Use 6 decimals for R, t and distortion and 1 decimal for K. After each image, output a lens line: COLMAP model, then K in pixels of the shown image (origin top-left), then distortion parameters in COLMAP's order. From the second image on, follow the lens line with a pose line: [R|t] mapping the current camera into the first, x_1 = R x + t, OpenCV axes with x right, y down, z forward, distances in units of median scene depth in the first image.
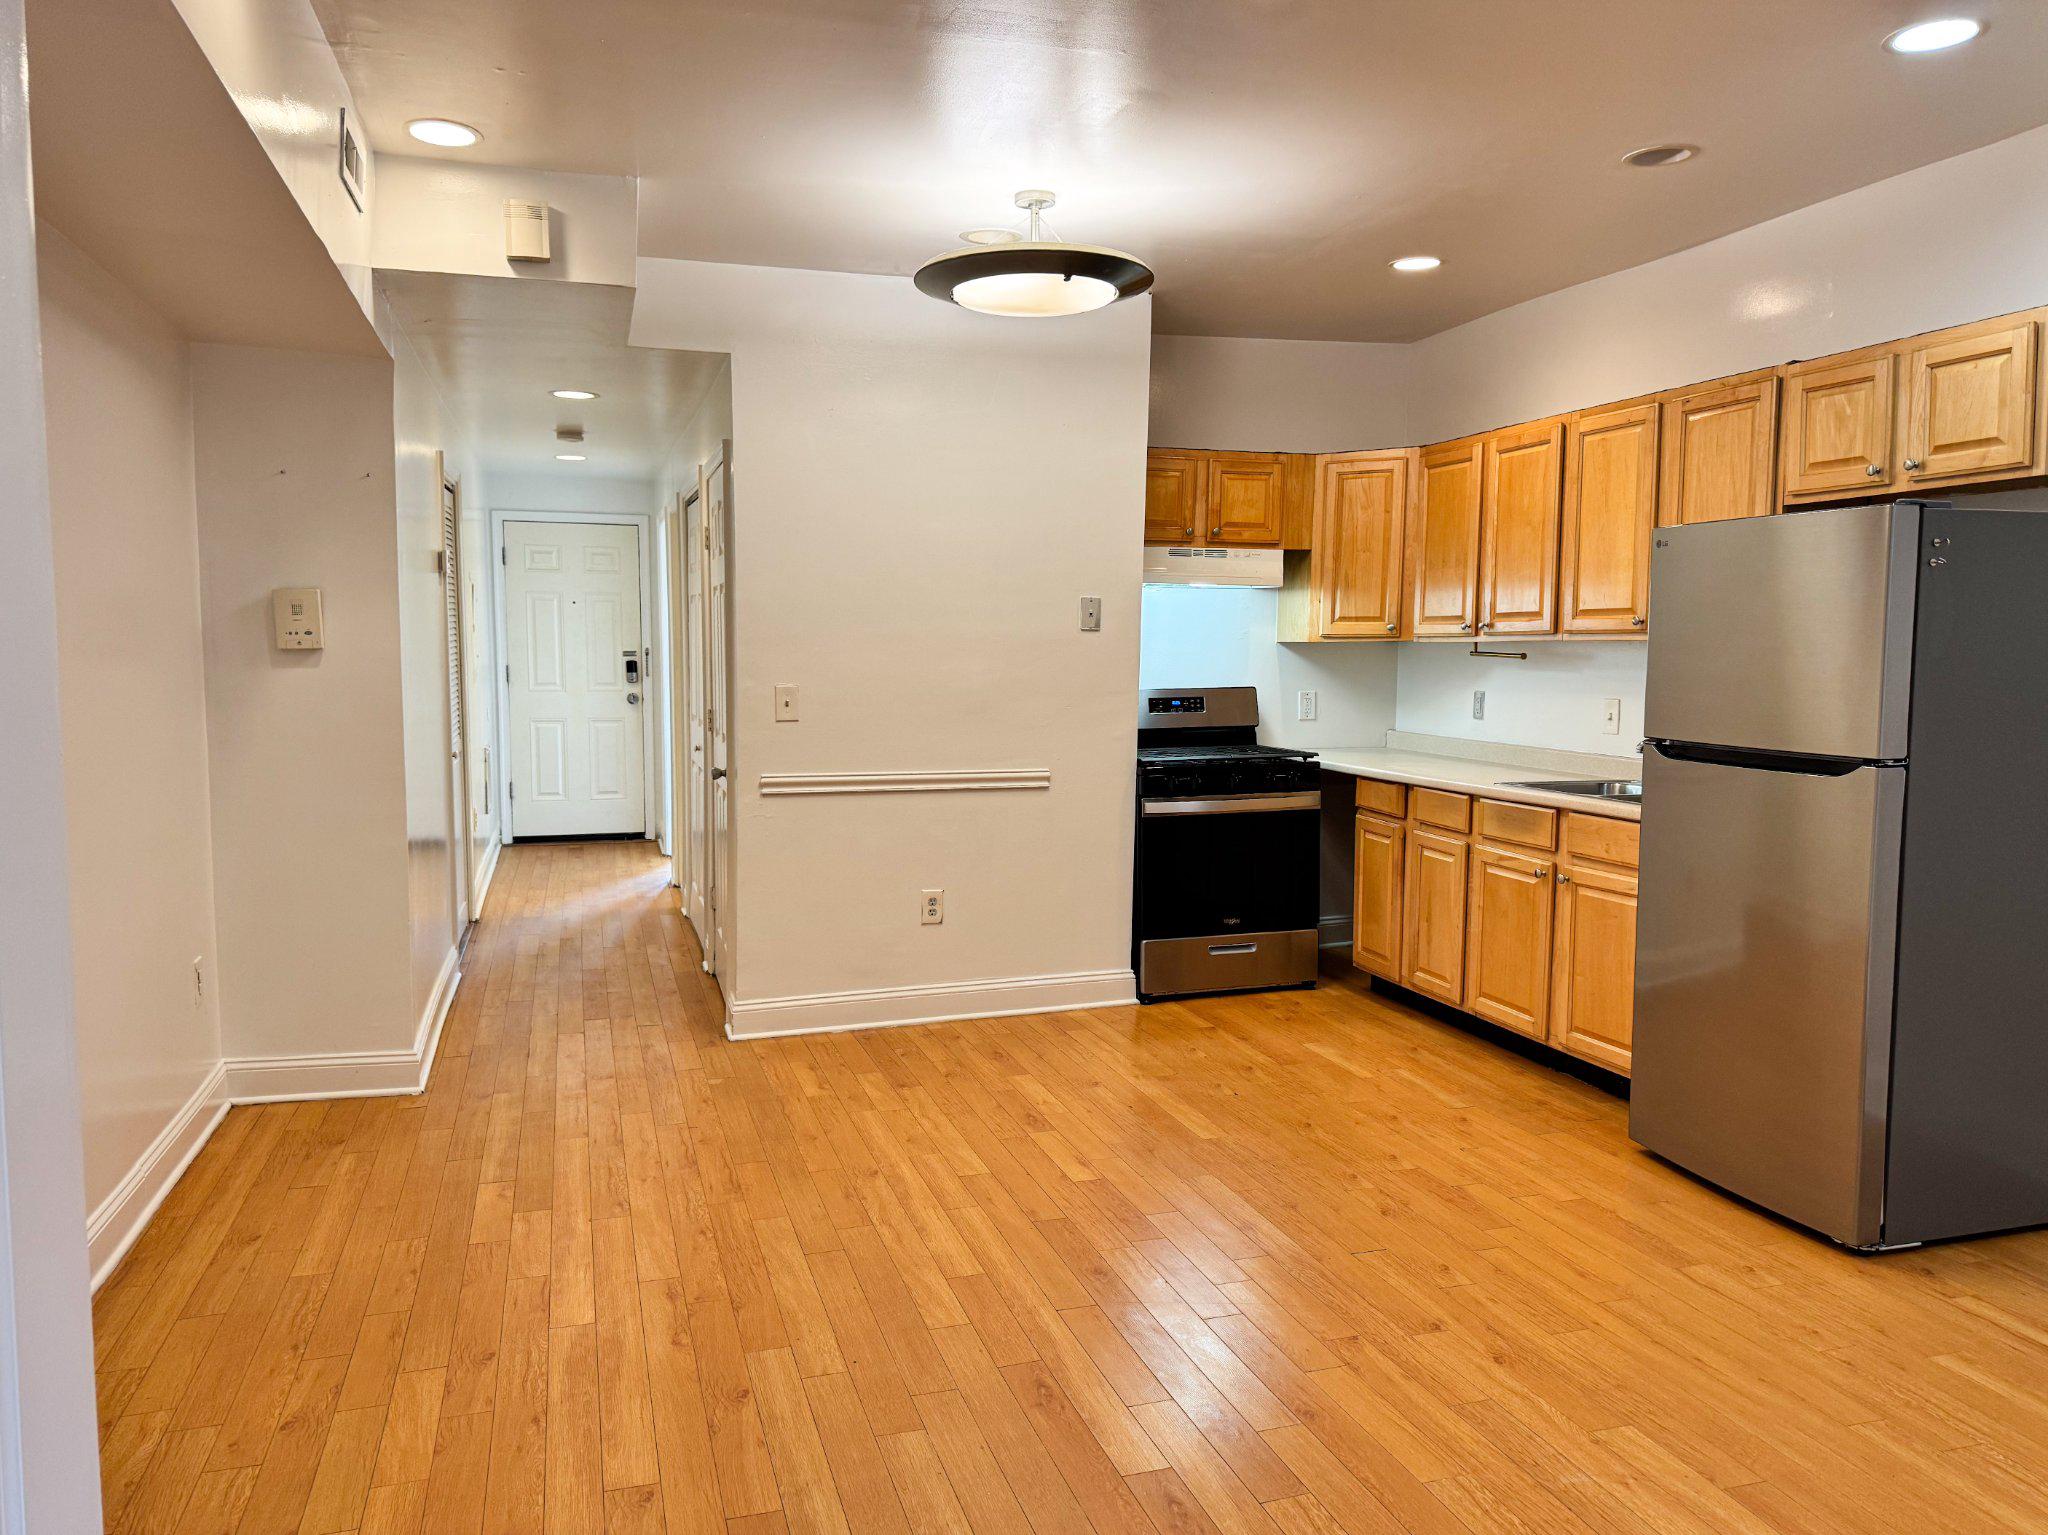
lens RADIAL K [[1434.2, 0, 1023.4], [0, 1434.2, 770.0], [0, 0, 1]] dist [0.144965, -0.256544]
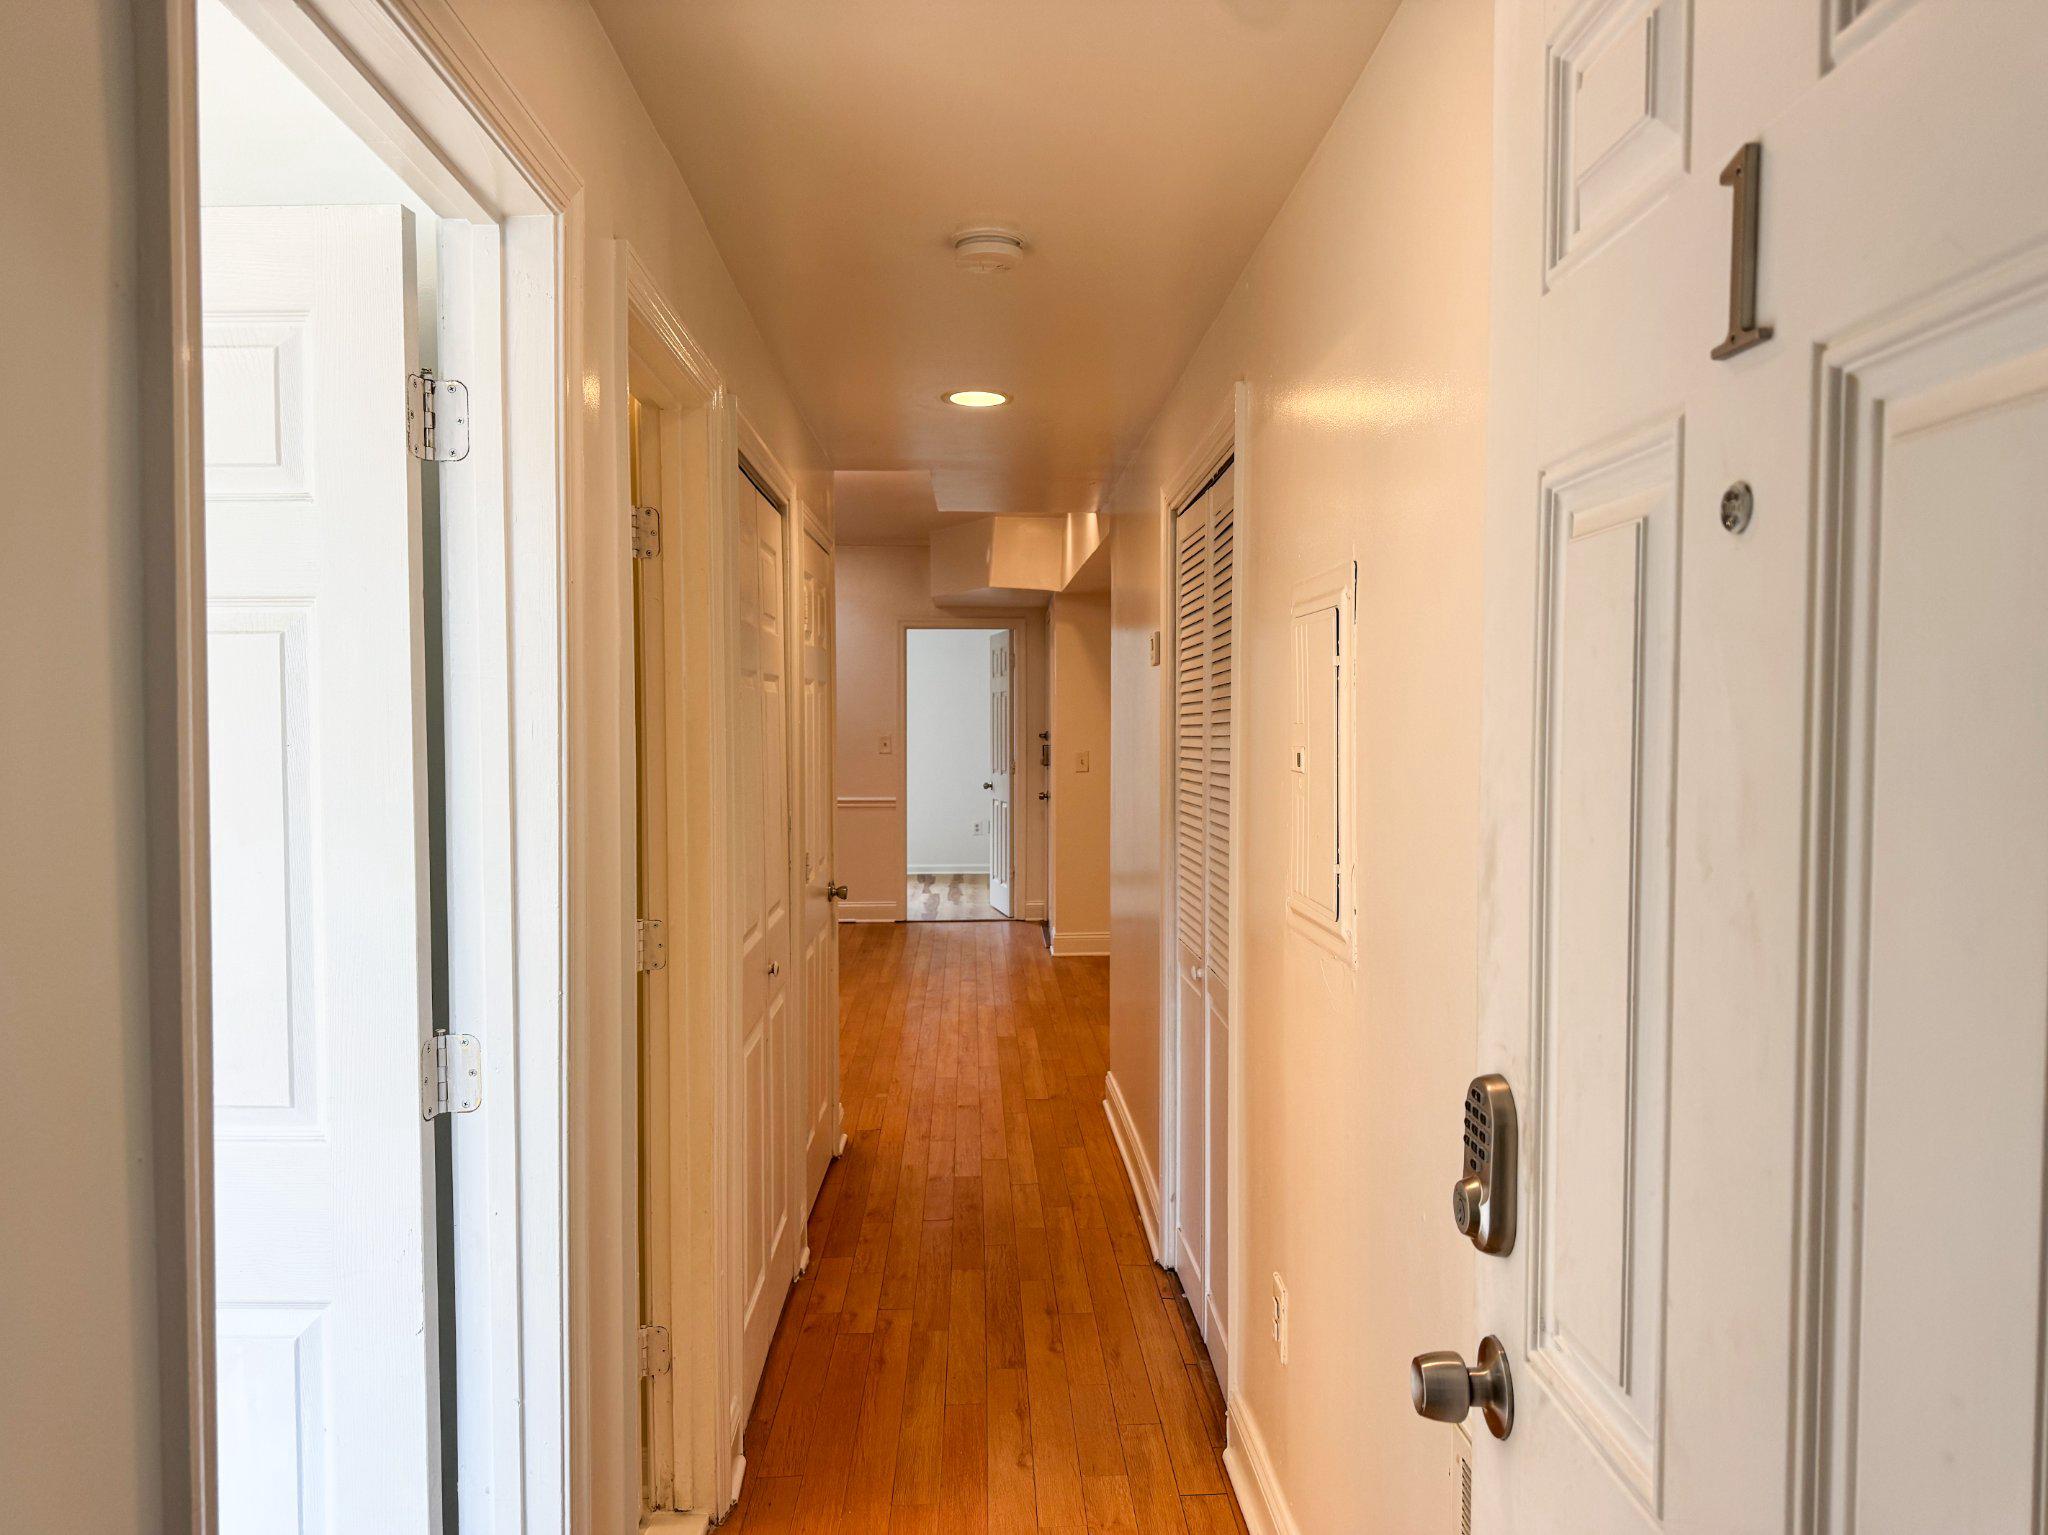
lens RADIAL K [[1434.2, 0, 1023.4], [0, 1434.2, 770.0], [0, 0, 1]] dist [0.144965, -0.256544]
pose [[-0.965084, -0.017145, 0.261379, -0.632953], [0.016729, 0.991784, 0.126824, -0.211361], [-0.261406, 0.126768, -0.956868, 2.067333]]
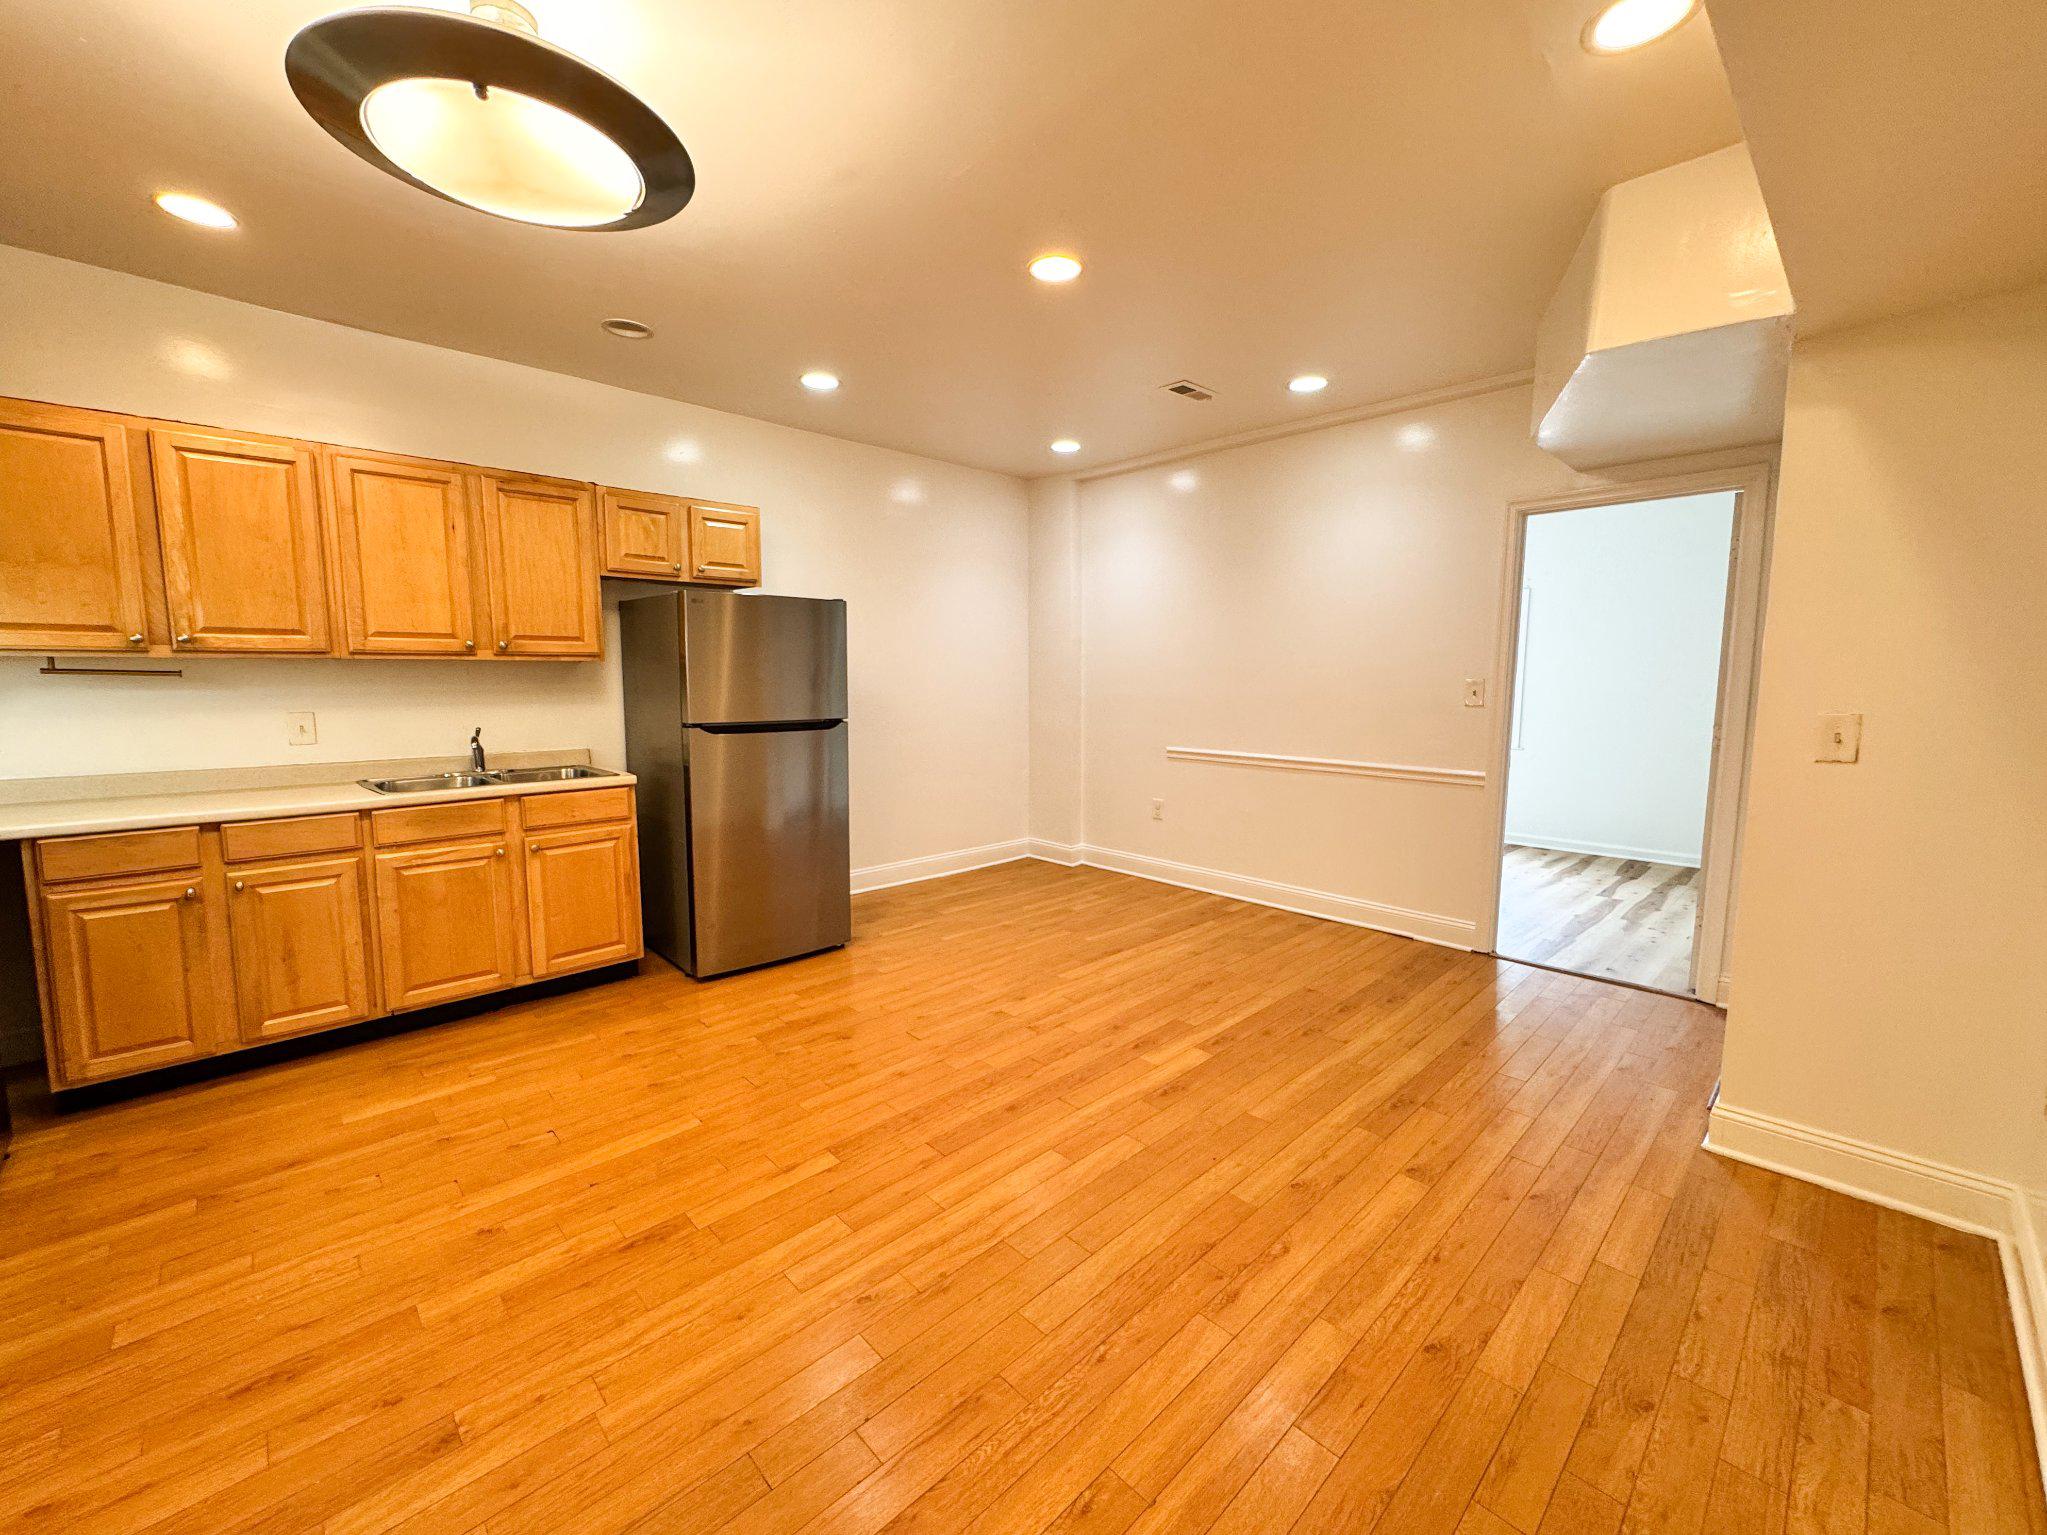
lens RADIAL K [[837.9, 0, 1013.4], [0, 837.9, 763.1], [0, 0, 1]] dist [0.000718, 0.000134]
pose [[-0.439854, -0.104561, 0.891962, -0.435863], [0.071567, 0.985959, 0.150872, -0.075244], [-0.895213, 0.130197, -0.426195, 0.882975]]
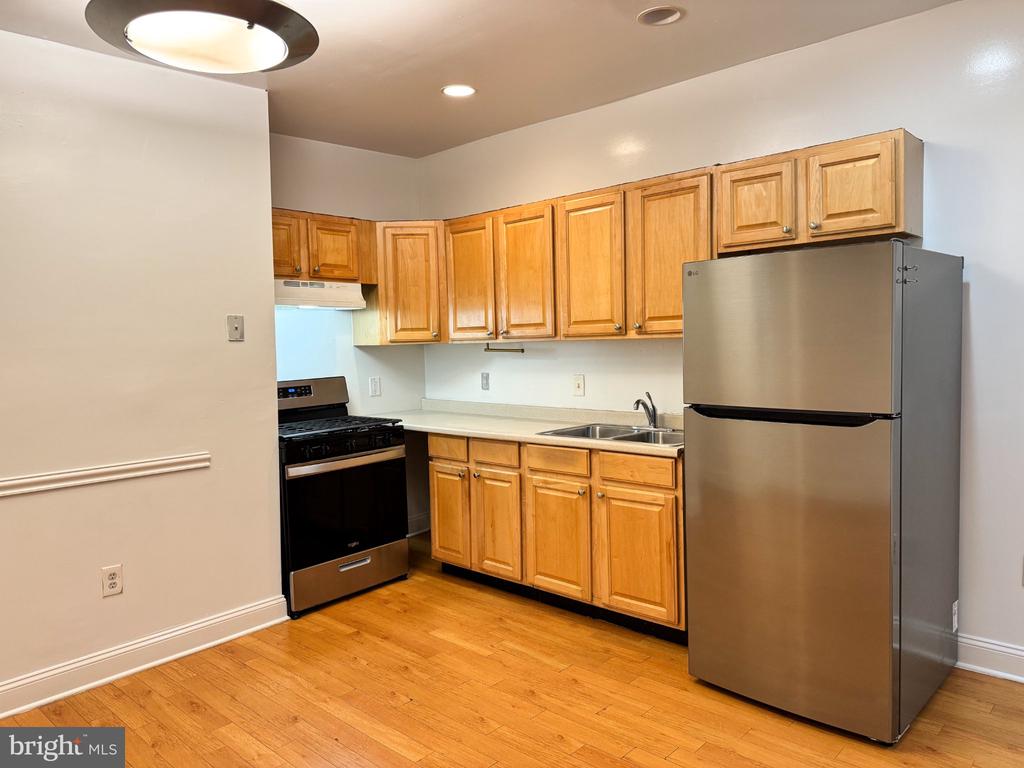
lens RADIAL K [[717.1, 0, 511.7], [0, 717.1, 385.3], [0, 0, 1]] dist [0.144965, -0.256544]
pose [[0.868530, -0.058437, 0.492180, -0.073340], [0.073139, 0.997265, -0.010660, -0.037643], [-0.490211, 0.045256, 0.870428, 0.362902]]
